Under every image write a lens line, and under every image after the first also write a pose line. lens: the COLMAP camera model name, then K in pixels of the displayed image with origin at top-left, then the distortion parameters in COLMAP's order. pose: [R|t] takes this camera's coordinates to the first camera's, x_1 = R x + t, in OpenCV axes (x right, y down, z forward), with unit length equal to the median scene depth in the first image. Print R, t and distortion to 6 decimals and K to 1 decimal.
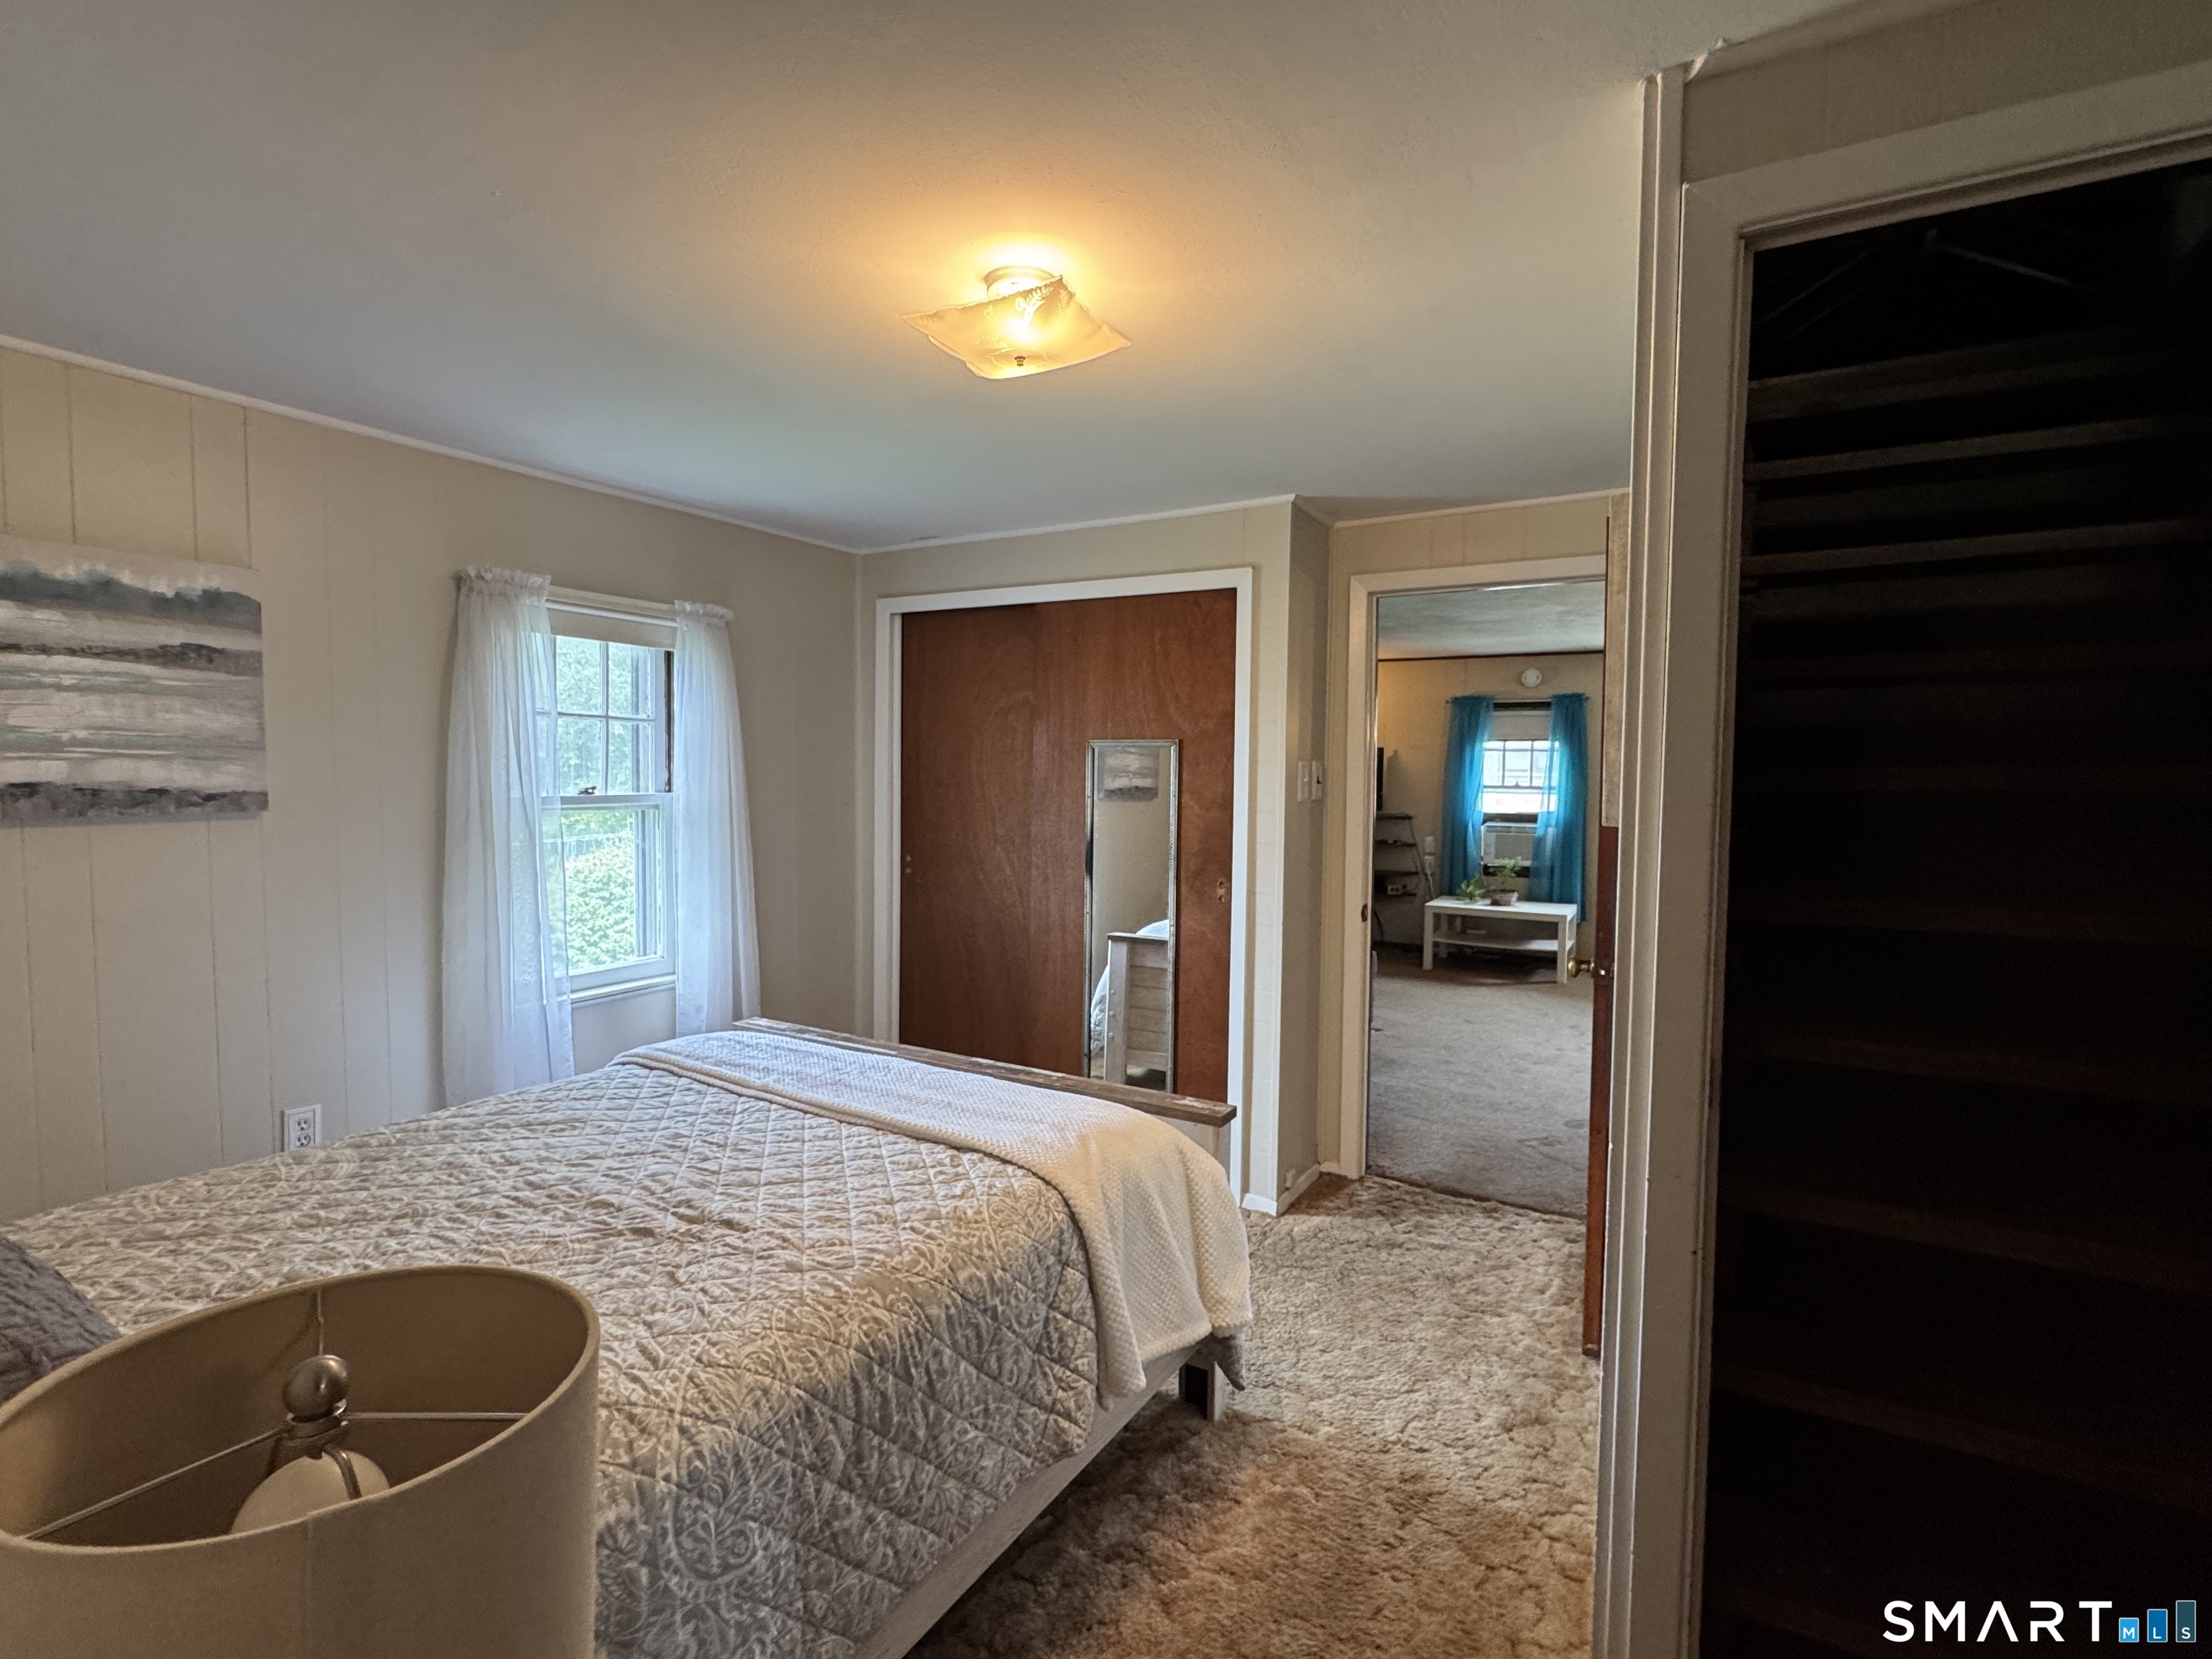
lens RADIAL K [[1069.8, 0, 1115.2], [0, 1069.8, 817.0], [0, 0, 1]] dist [0.002049, 0.000391]
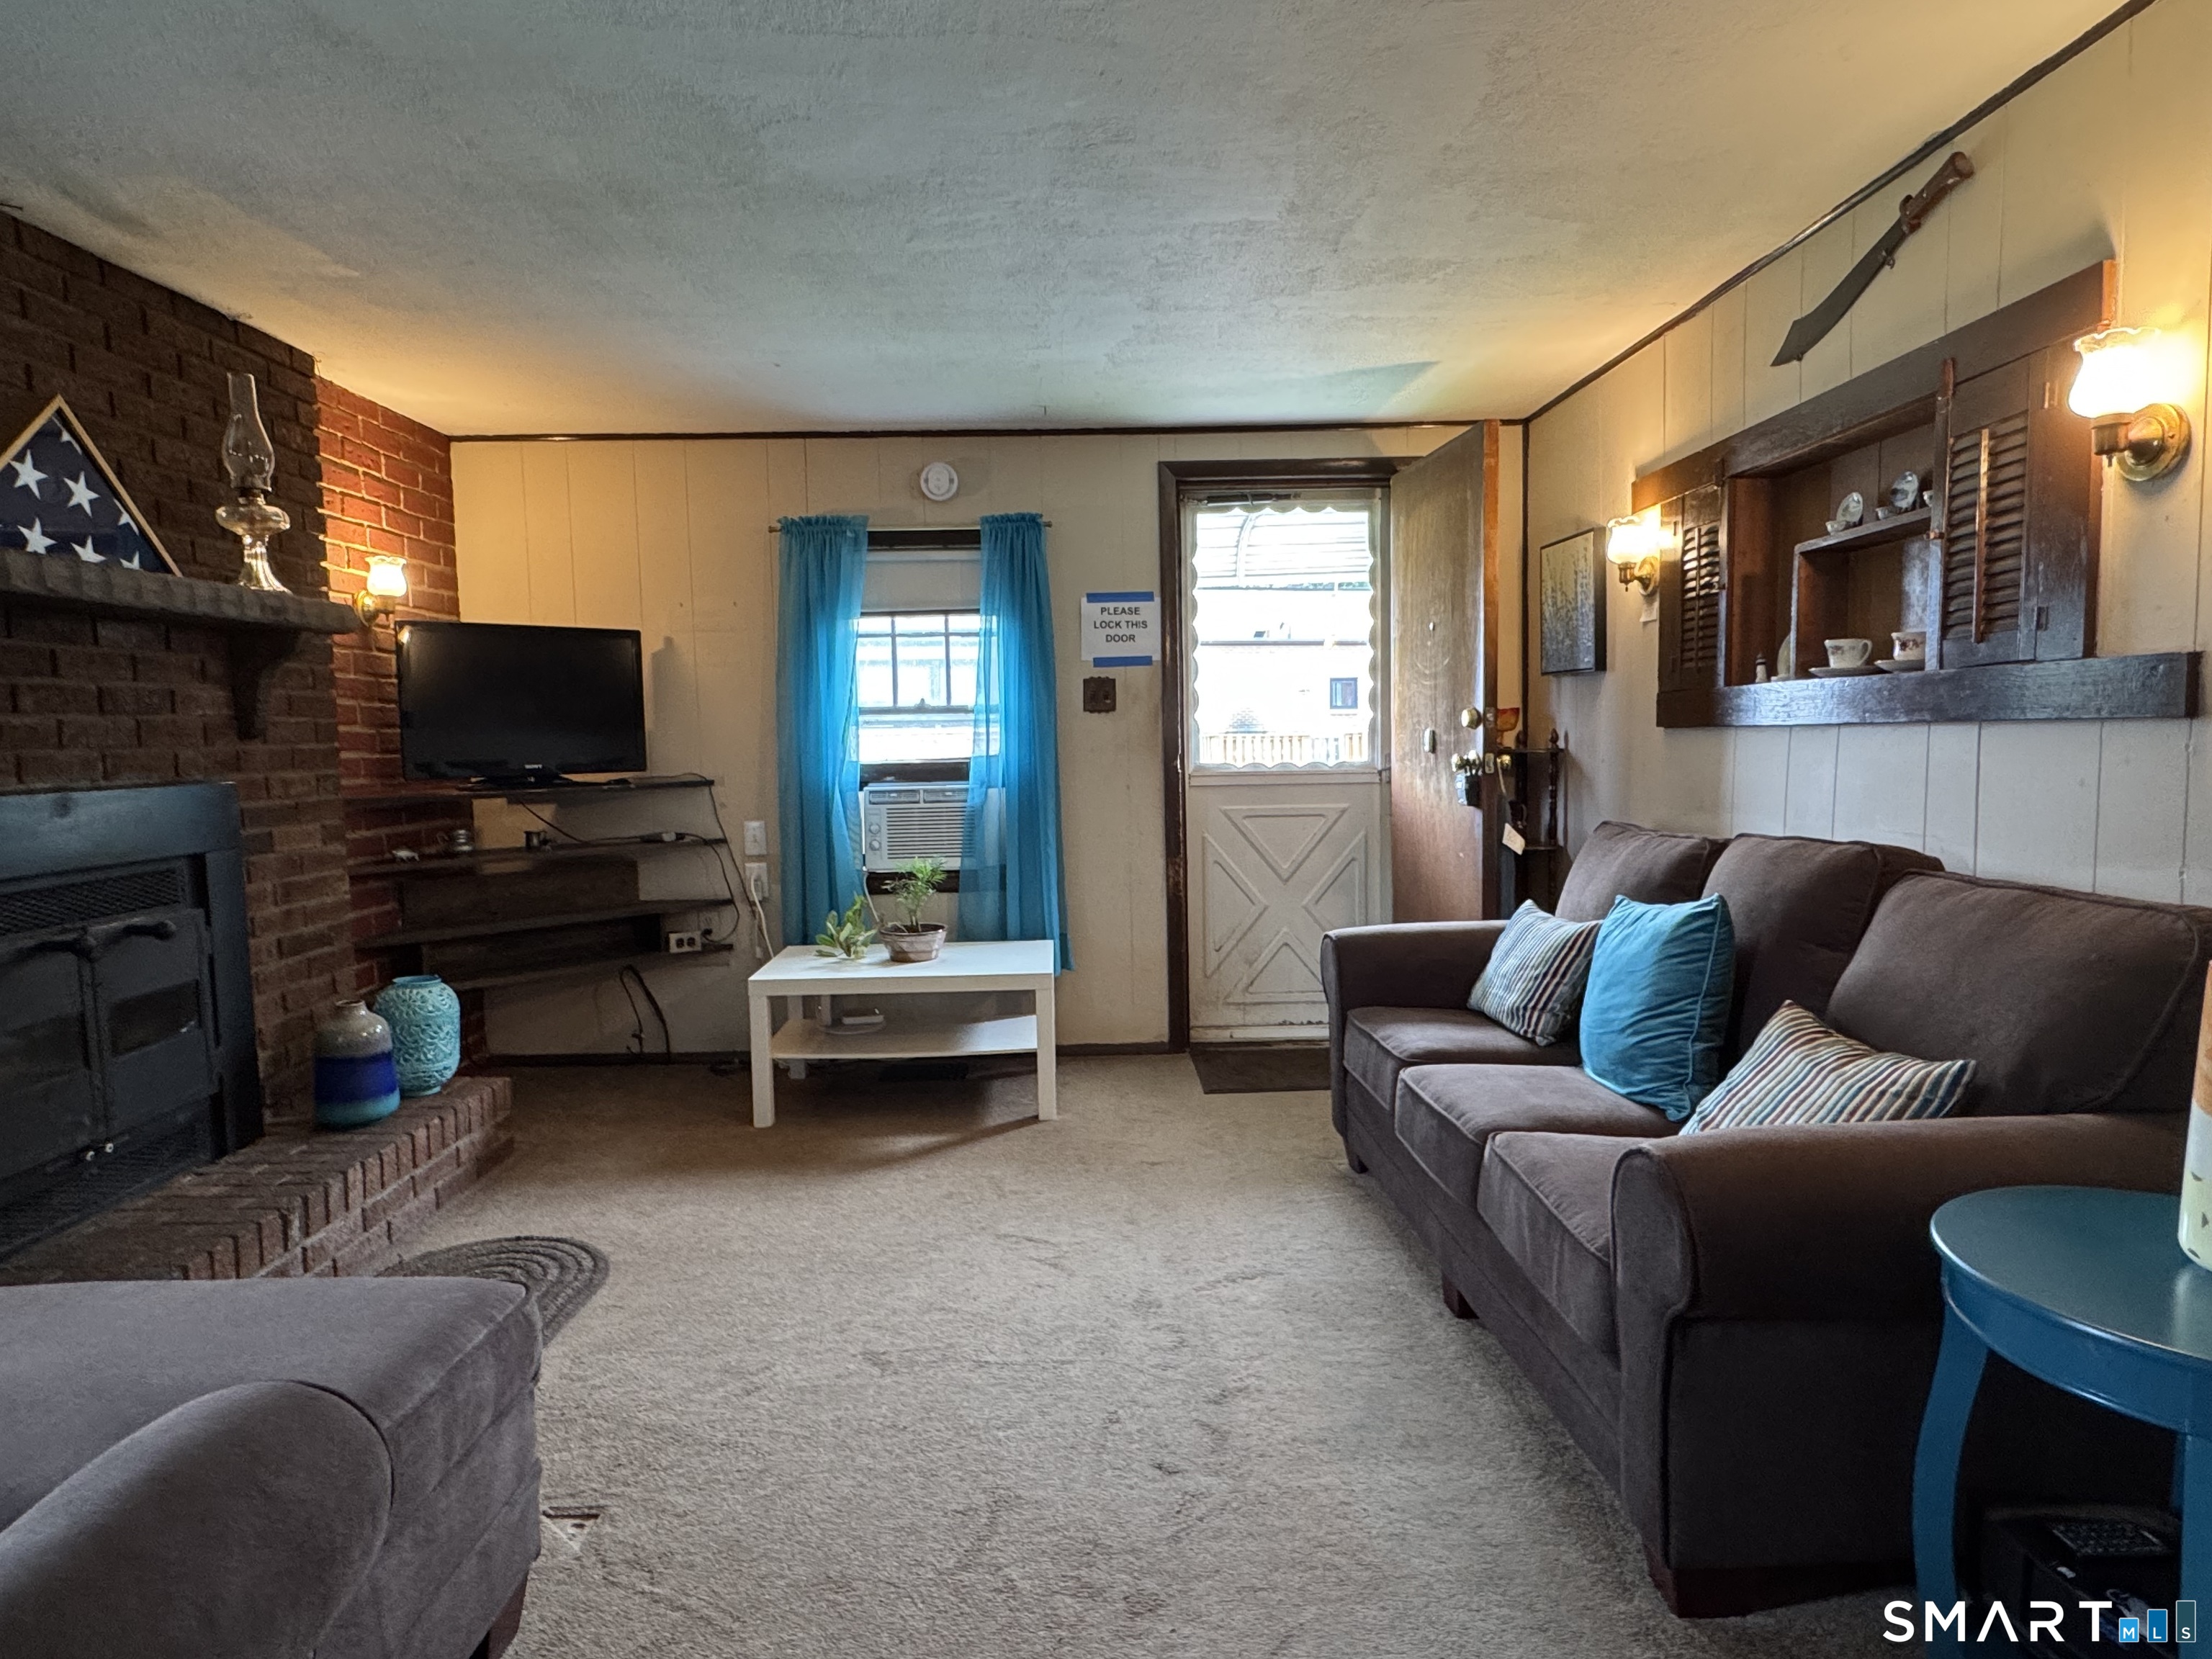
lens RADIAL K [[1245.3, 0, 1103.7], [0, 1245.3, 831.4], [0, 0, 1]] dist [-0.002563, 0.001721]
pose [[0.854638, -0.067535, 0.514813, 0.154416], [0.053018, 0.997673, 0.042864, 0.007954], [-0.516510, -0.009339, 0.856230, 0.486812]]
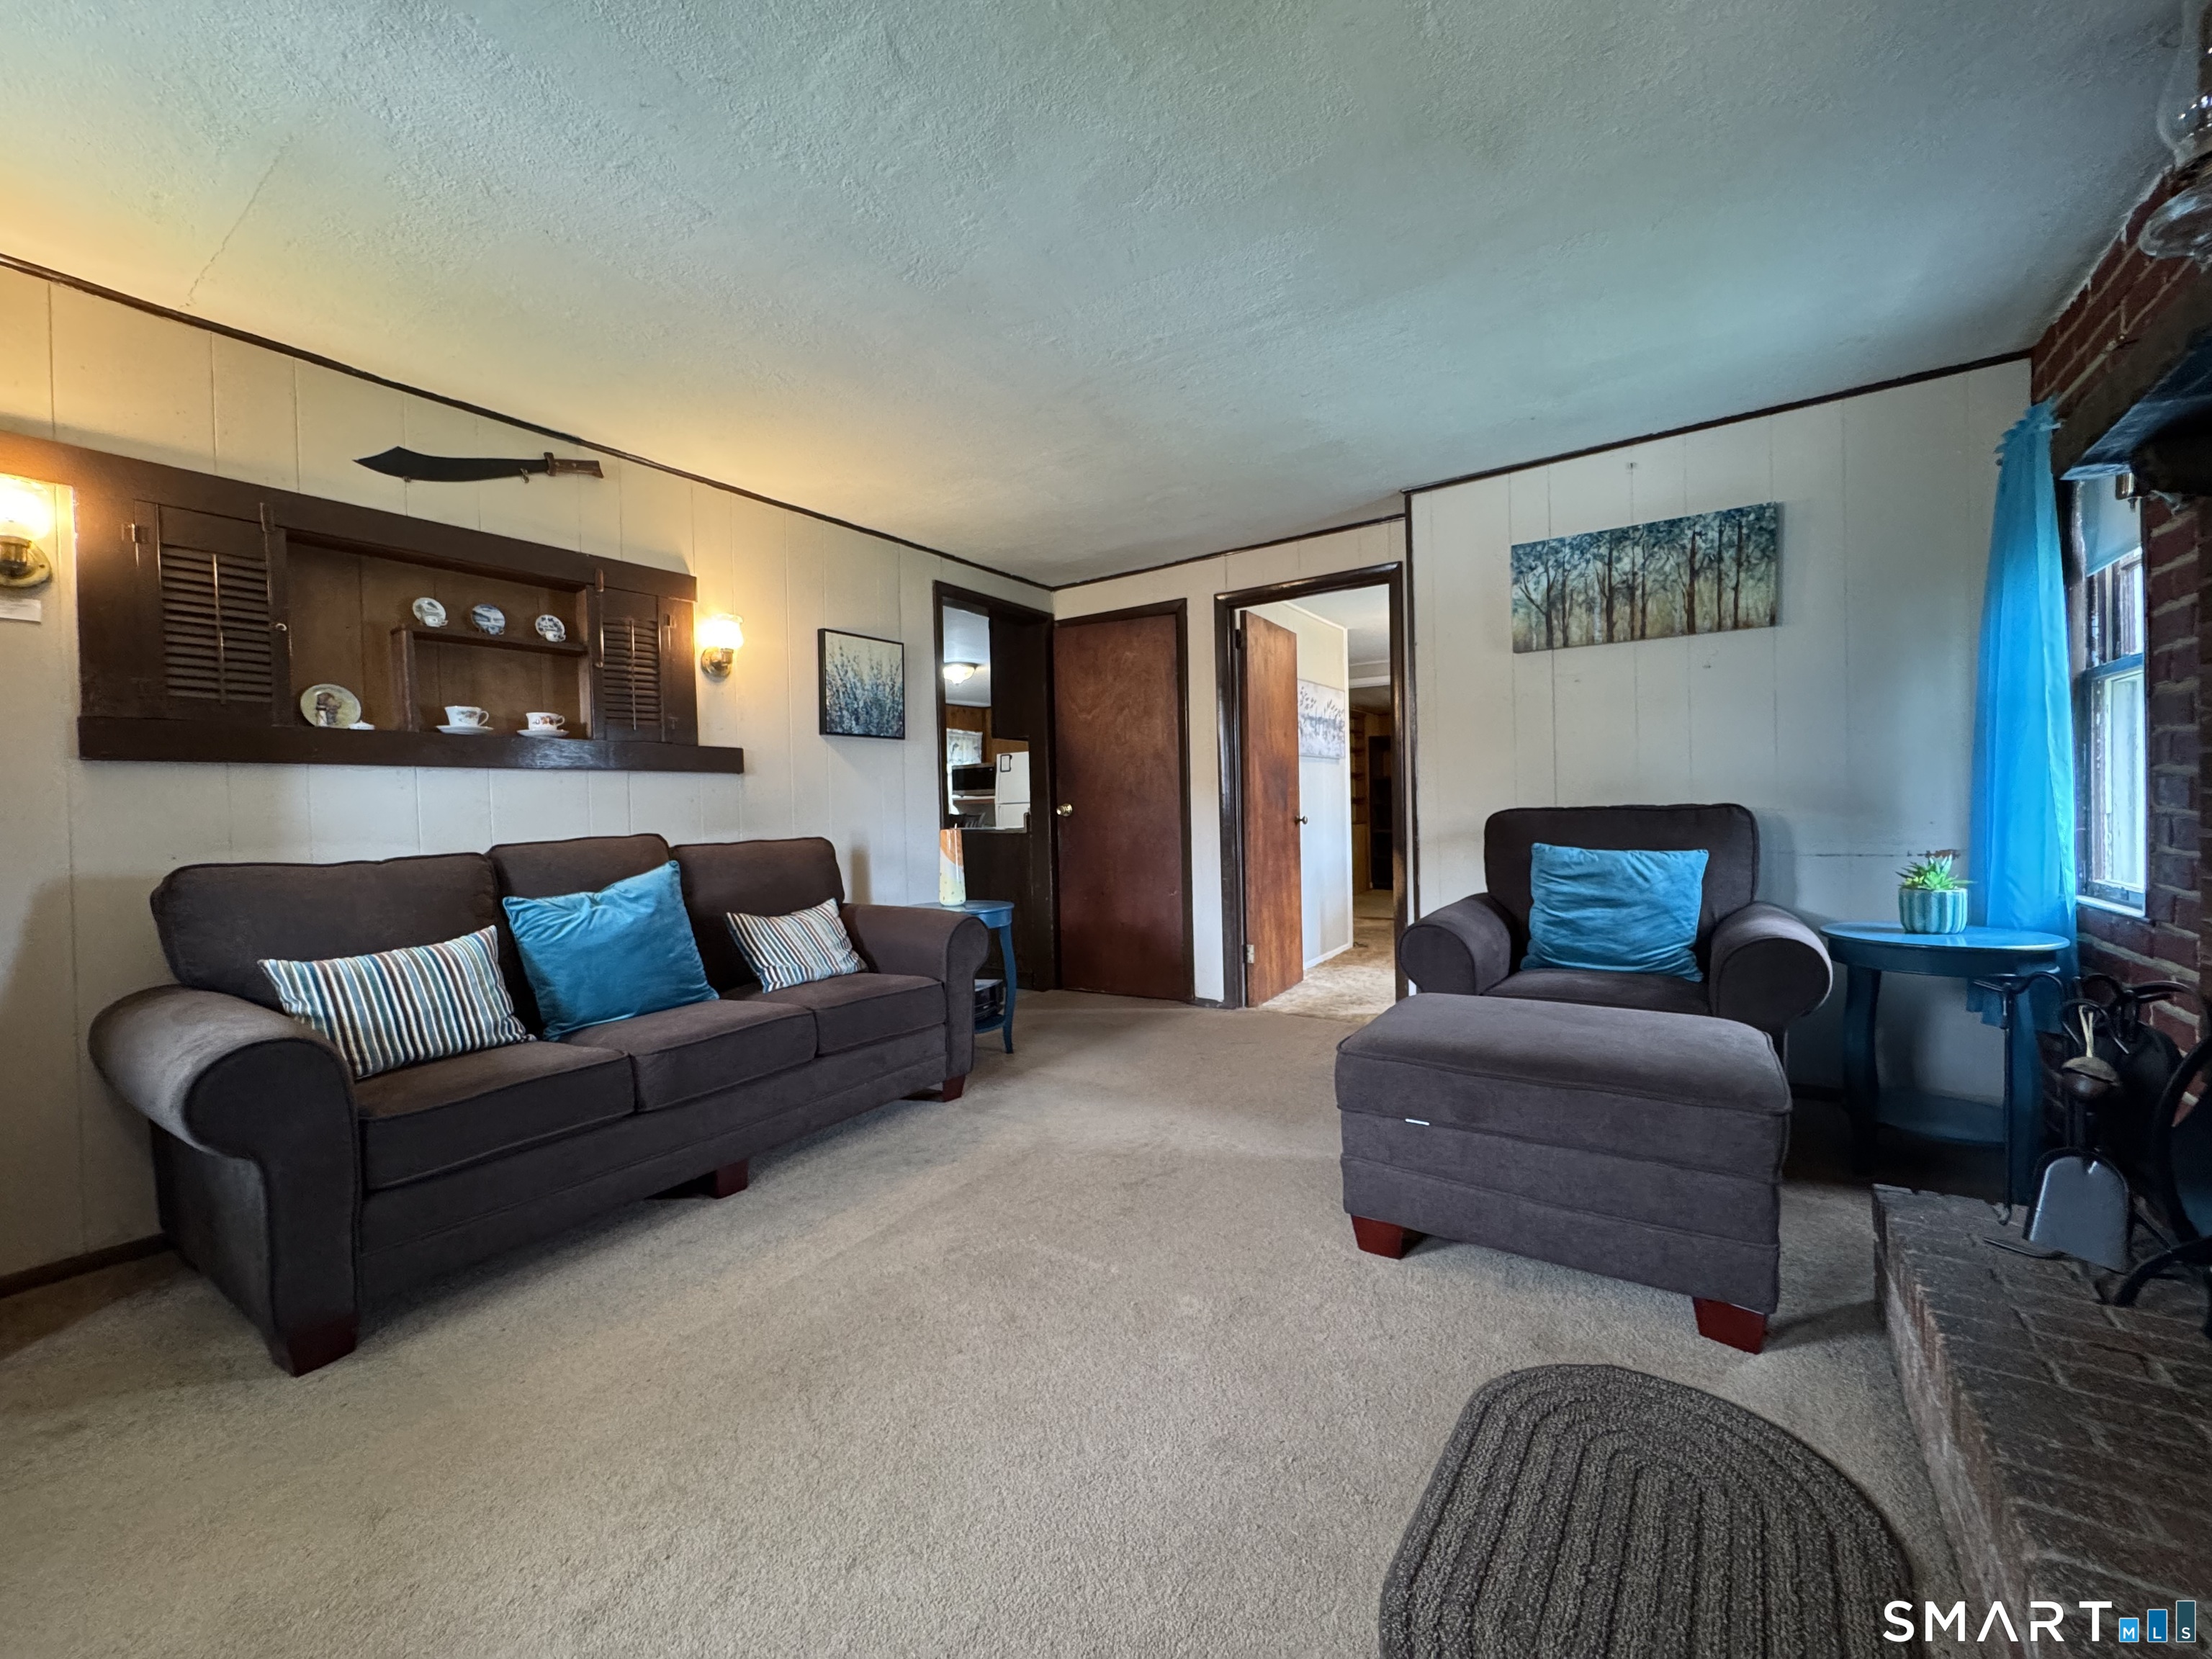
lens RADIAL K [[885.4, 0, 1093.1], [0, 885.4, 824.8], [0, 0, 1]] dist [0.002786, -0.001174]
pose [[-0.995609, 0.011680, 0.092876, 0.241768], [0.017462, 0.997943, 0.061687, 0.008835], [-0.091965, 0.063038, -0.993765, 1.014774]]
